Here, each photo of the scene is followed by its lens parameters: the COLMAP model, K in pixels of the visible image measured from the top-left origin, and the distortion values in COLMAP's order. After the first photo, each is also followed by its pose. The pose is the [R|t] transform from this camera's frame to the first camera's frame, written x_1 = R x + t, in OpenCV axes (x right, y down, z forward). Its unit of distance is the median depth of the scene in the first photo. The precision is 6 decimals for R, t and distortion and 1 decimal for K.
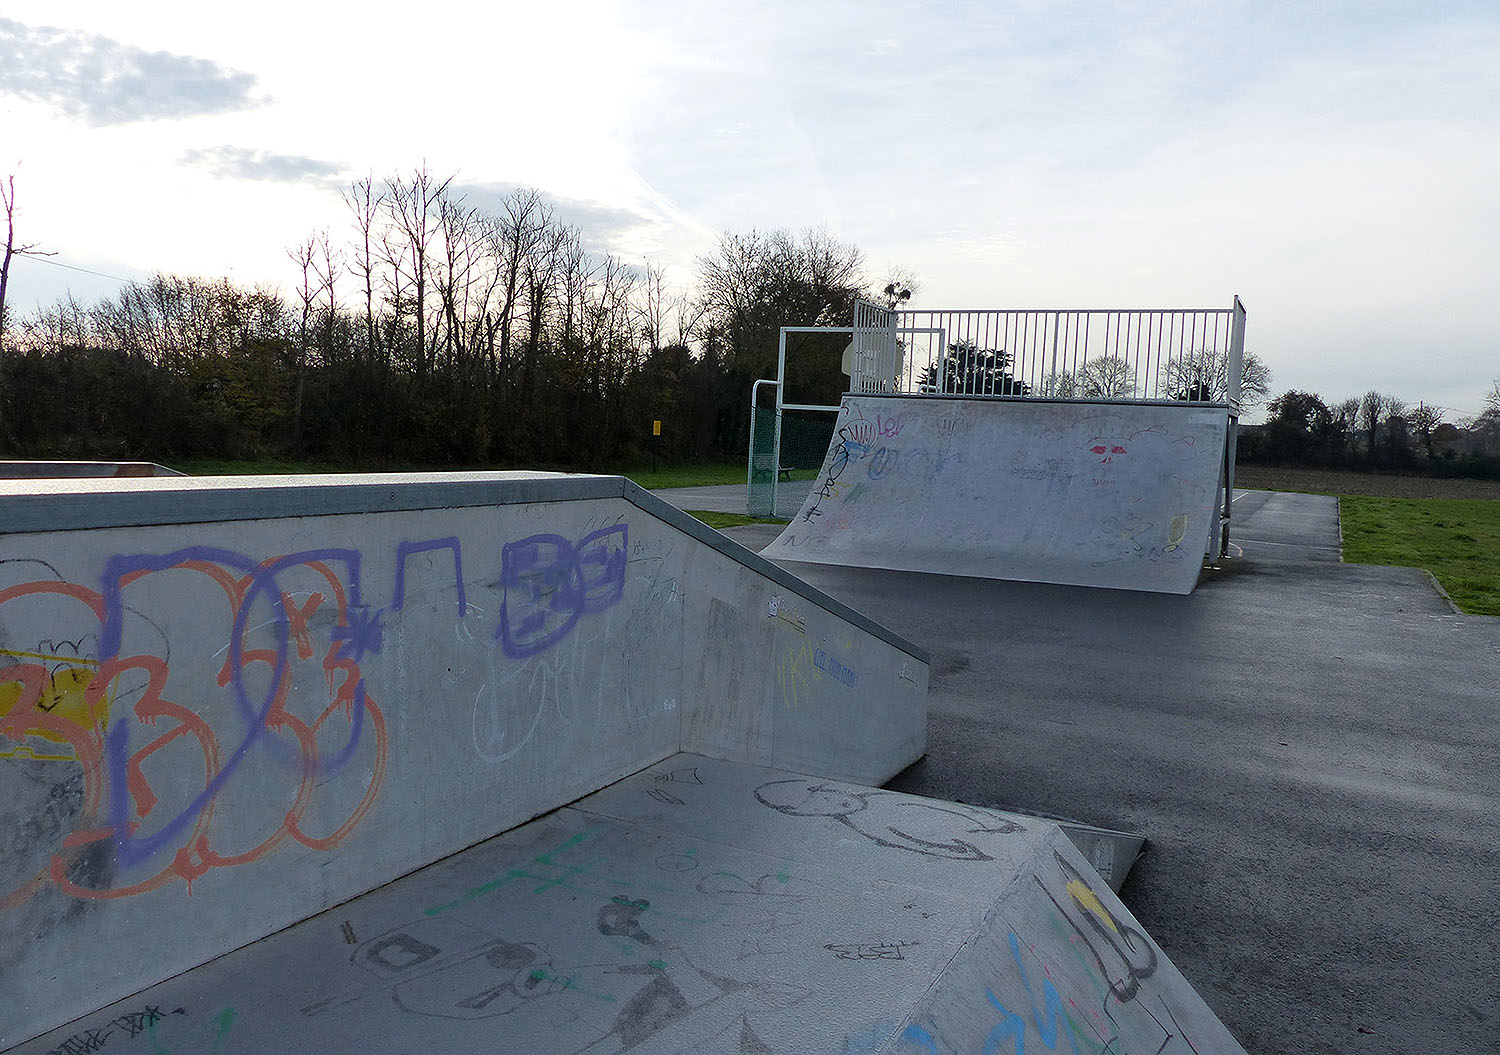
lens RADIAL K [[1129.8, 0, 750.0], [0, 1129.8, 527.5], [0, 0, 1]] dist [0.001038, 0.002240]
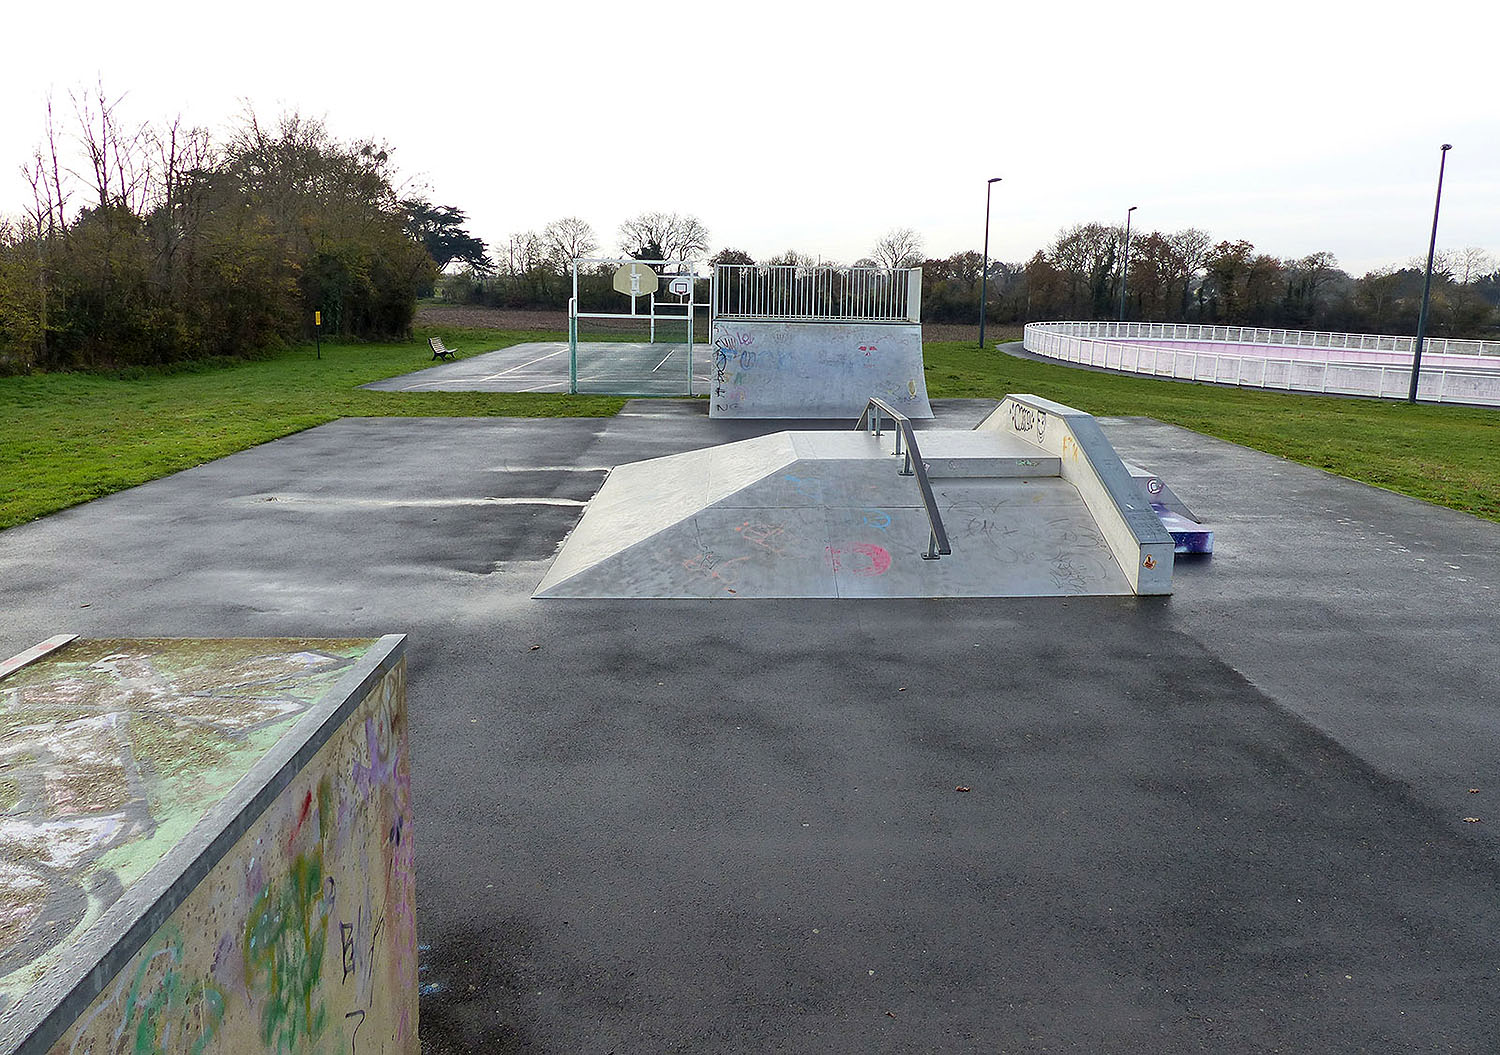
lens RADIAL K [[1154.7, 0, 750.0], [0, 1154.7, 527.5], [0, 0, 1]] dist [-0.006671, 0.008520]
pose [[0.876901, -0.124386, 0.464298, -0.085939], [0.064759, 0.987703, 0.142298, -0.006248], [-0.476289, -0.094714, 0.874173, -0.070570]]
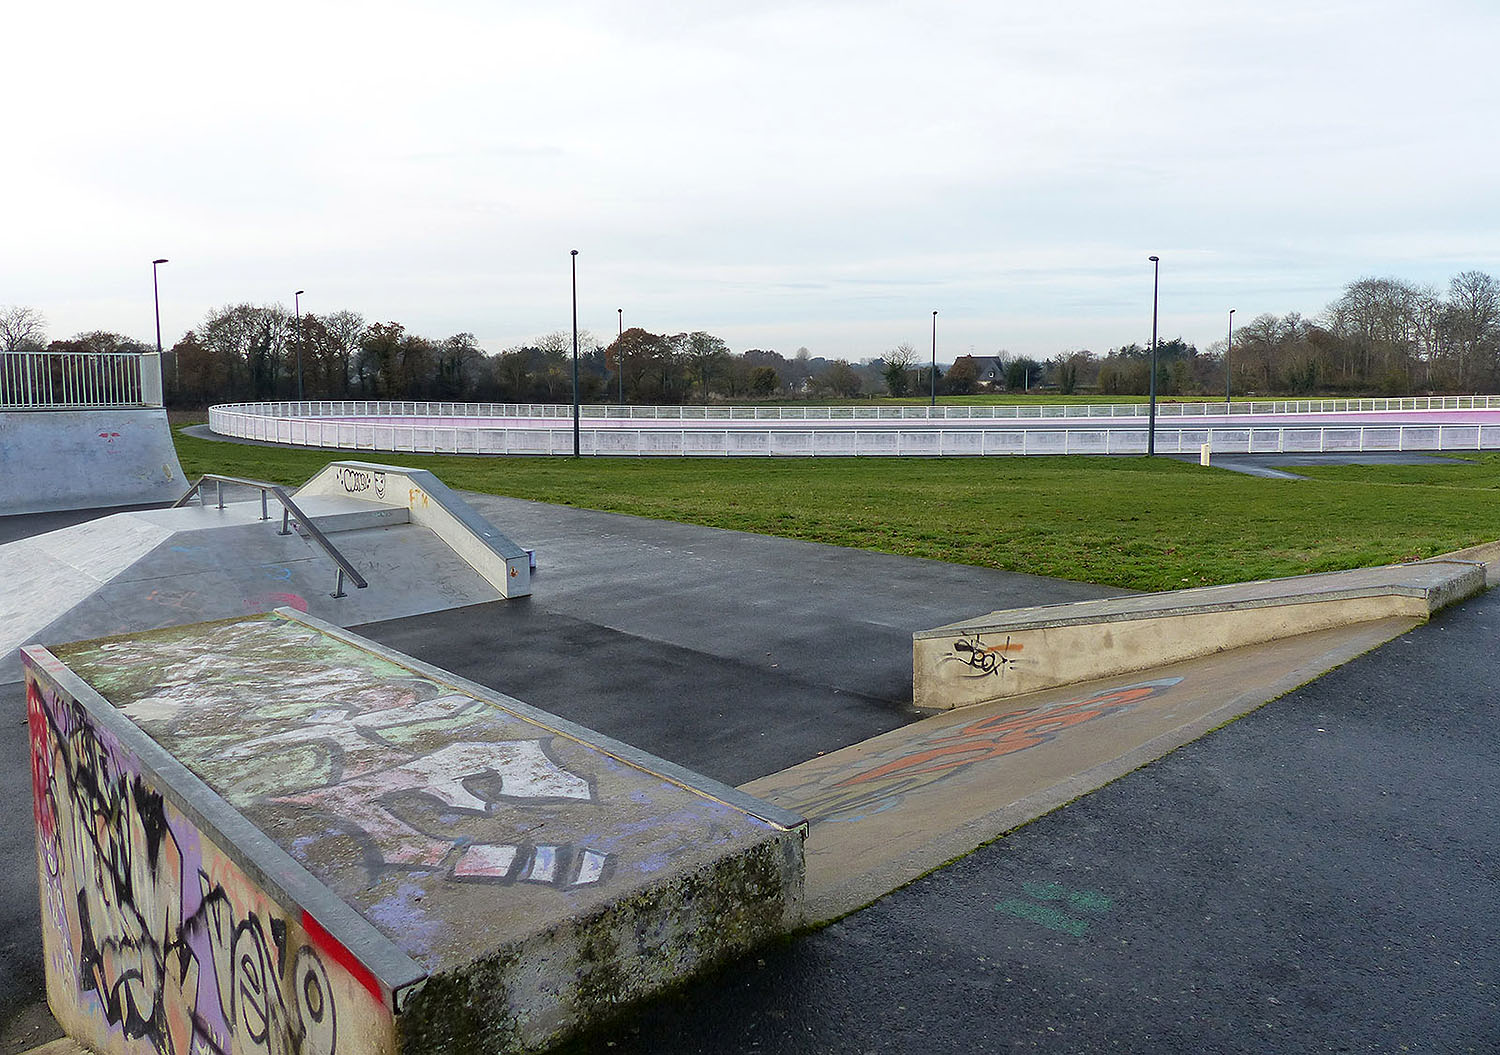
lens RADIAL K [[1154.7, 0, 750.0], [0, 1154.7, 527.5], [0, 0, 1]] dist [-0.006671, 0.008520]
pose [[0.361591, -0.166931, 0.917271, -0.113816], [0.105872, 0.984829, 0.137491, -0.007070], [-0.926306, 0.047397, 0.373778, -0.074104]]
